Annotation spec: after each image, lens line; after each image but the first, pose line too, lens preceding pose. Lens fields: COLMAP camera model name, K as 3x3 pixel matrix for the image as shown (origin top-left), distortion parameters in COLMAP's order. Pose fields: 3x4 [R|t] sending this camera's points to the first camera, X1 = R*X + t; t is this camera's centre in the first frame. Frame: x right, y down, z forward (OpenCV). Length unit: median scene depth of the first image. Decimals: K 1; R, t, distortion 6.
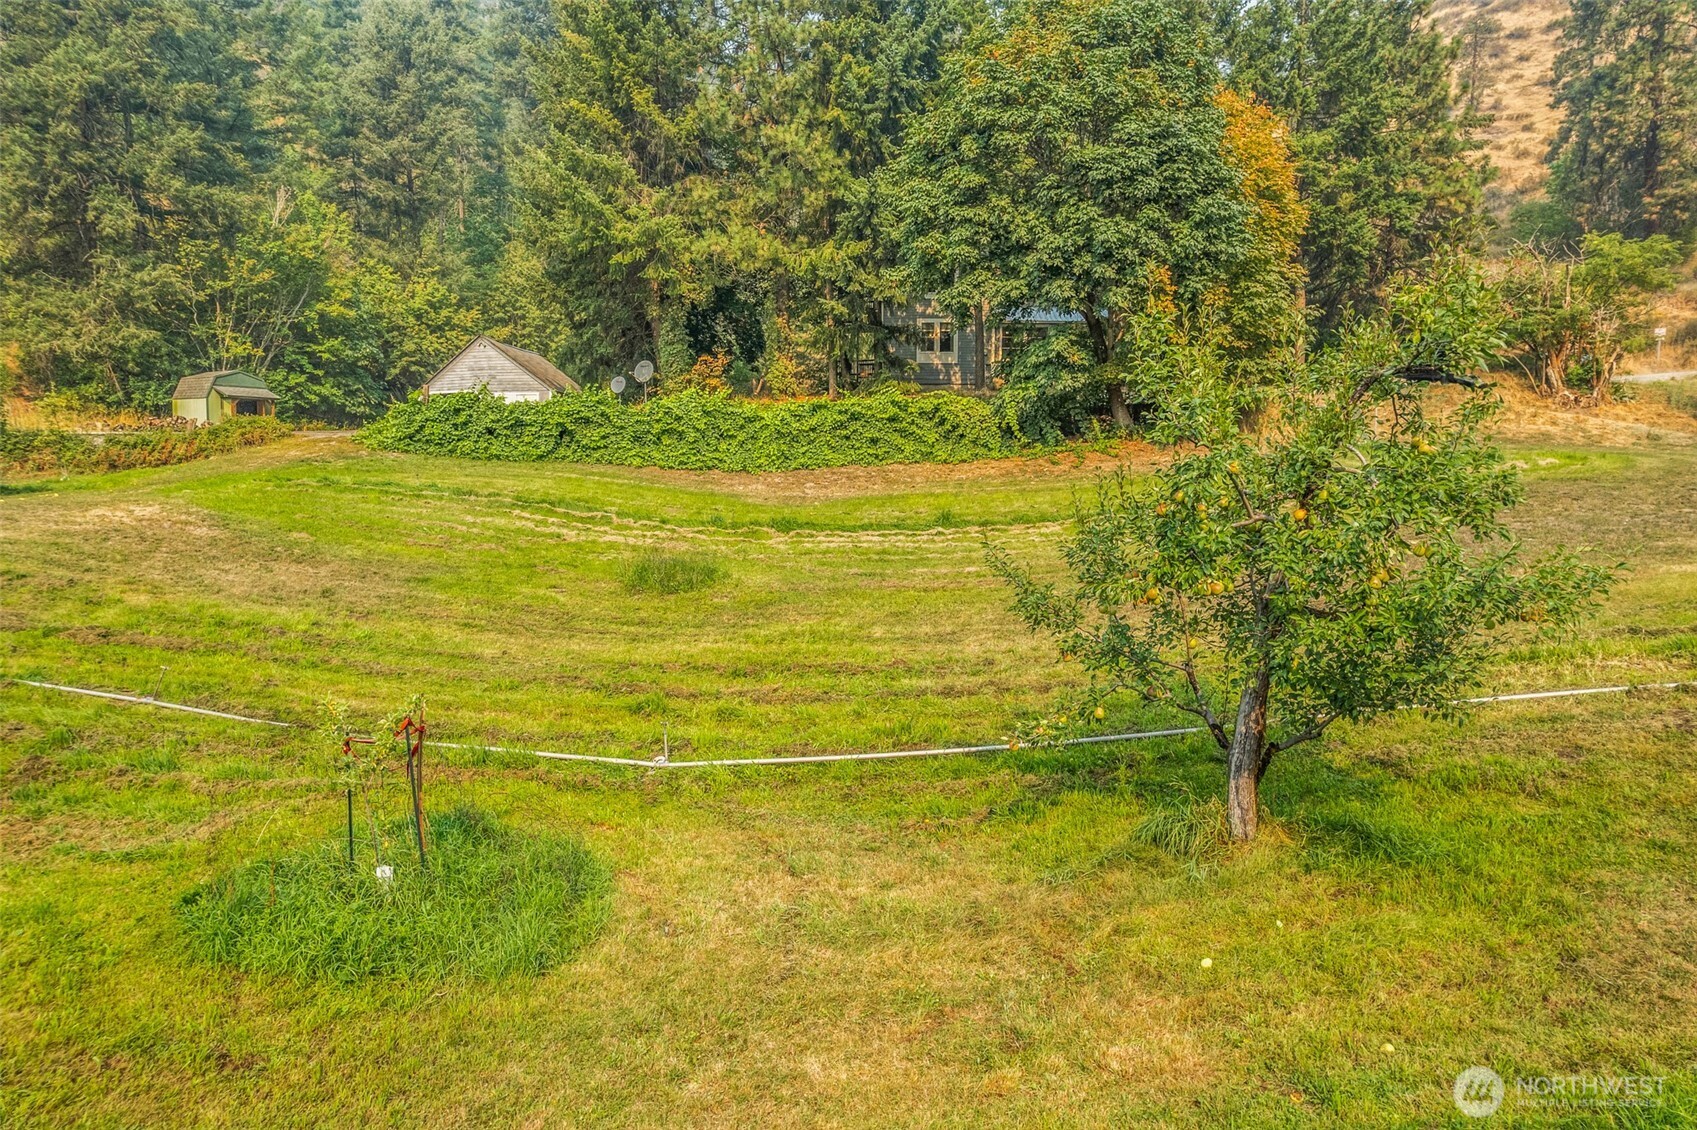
lens RADIAL K [[1089.8, 0, 847.3], [0, 1089.8, 560.5], [0, 0, 1]] dist [-0.079845, 0.071662]
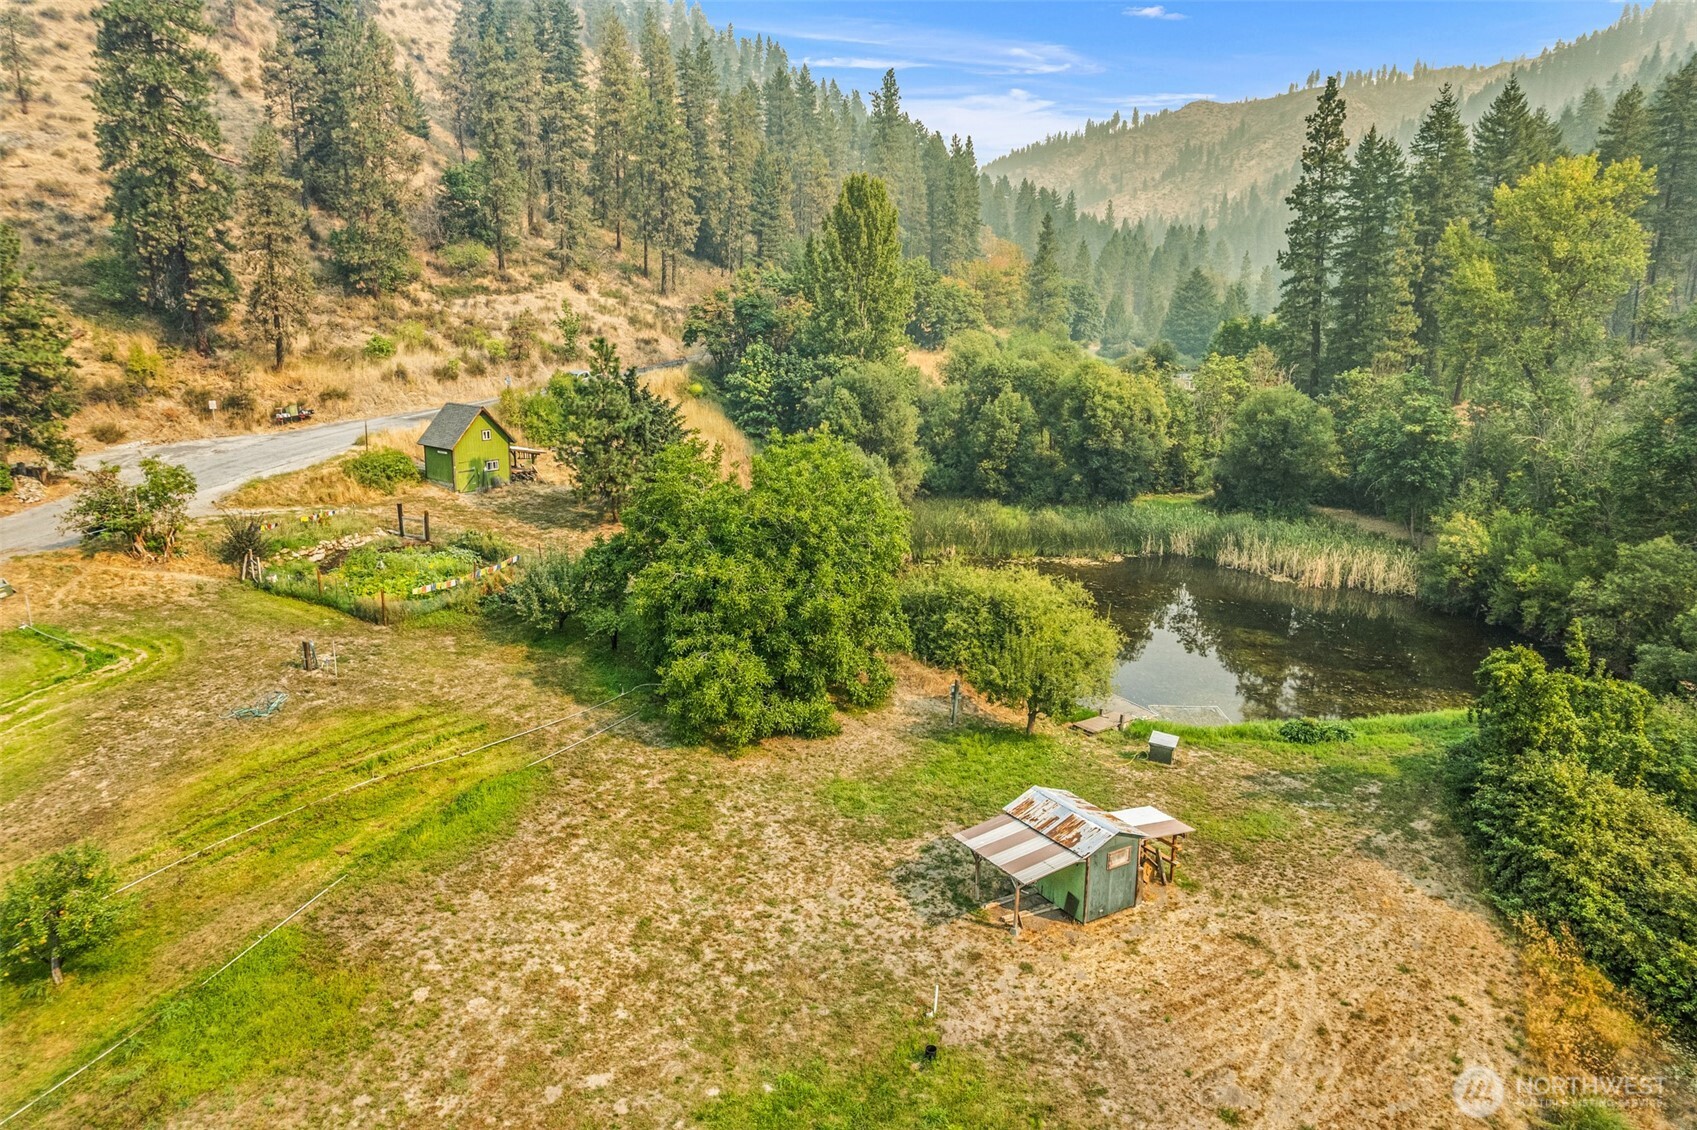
lens RADIAL K [[1089.8, 0, 839.1], [0, 1089.8, 557.1], [0, 0, 1]] dist [-0.079845, 0.071662]
pose [[0.433326, -0.213827, 0.875504, -0.321943], [0.068553, 0.976452, 0.204552, -0.407038], [-0.898626, -0.028619, 0.437780, -0.697804]]
